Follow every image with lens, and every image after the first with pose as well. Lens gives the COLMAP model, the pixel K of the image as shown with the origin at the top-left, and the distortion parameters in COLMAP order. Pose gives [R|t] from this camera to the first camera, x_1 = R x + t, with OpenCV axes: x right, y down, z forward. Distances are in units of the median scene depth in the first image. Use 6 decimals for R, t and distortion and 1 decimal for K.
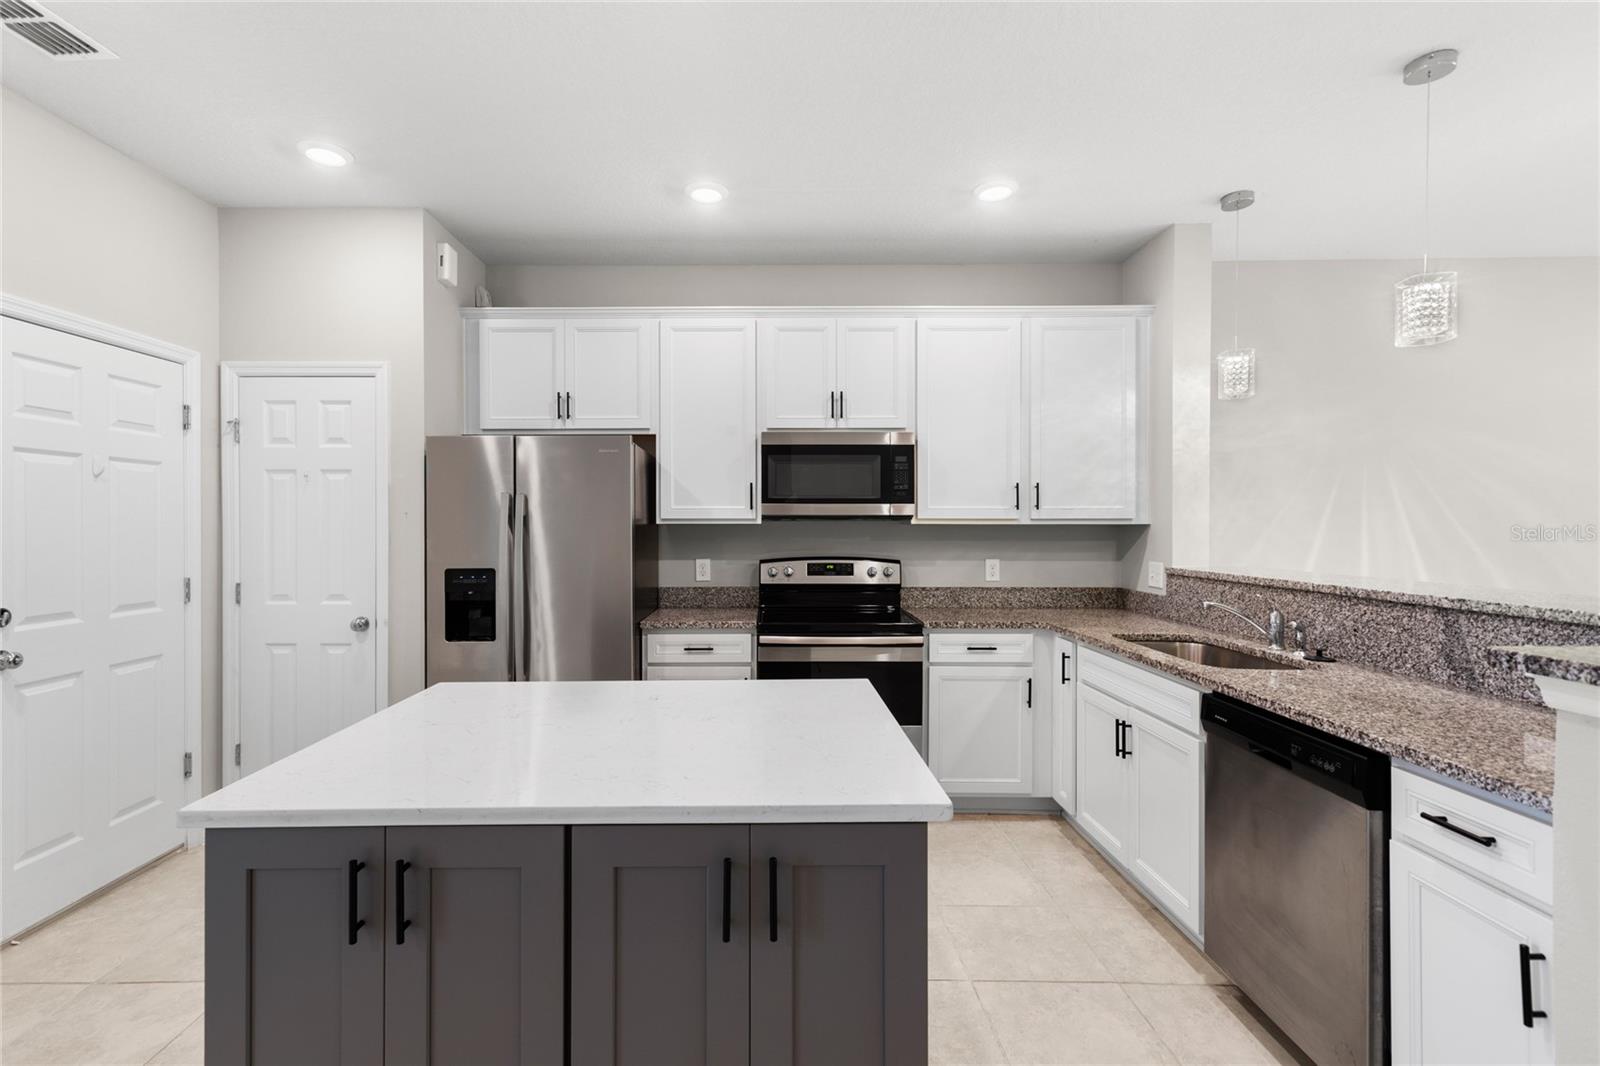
lens RADIAL K [[727.1, 0, 795.4], [0, 727.1, 532.0], [0, 0, 1]] dist [0.006914, 0.000814]
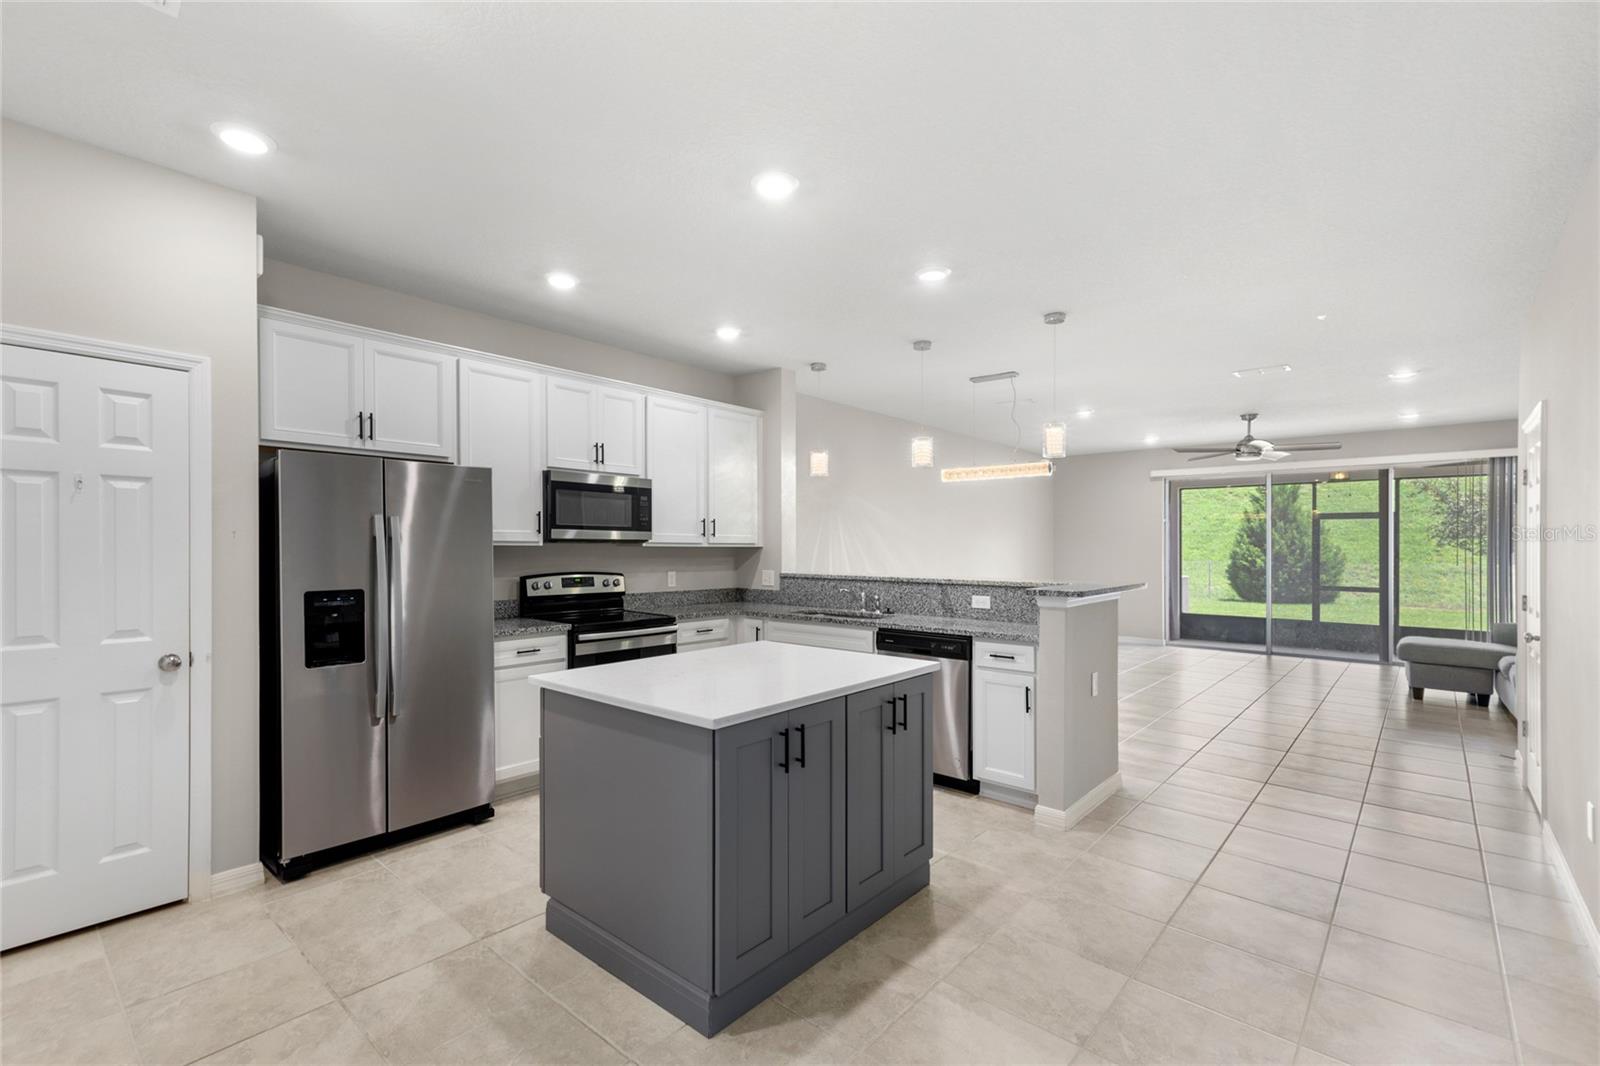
lens RADIAL K [[727.1, 0, 758.9], [0, 727.1, 543.2], [0, 0, 1]] dist [0.006914, 0.000814]
pose [[0.663529, 0.007328, 0.748114, -0.738531], [0.002886, 0.999920, -0.012354, 0.000935], [-0.748145, 0.010357, 0.663455, -0.063957]]
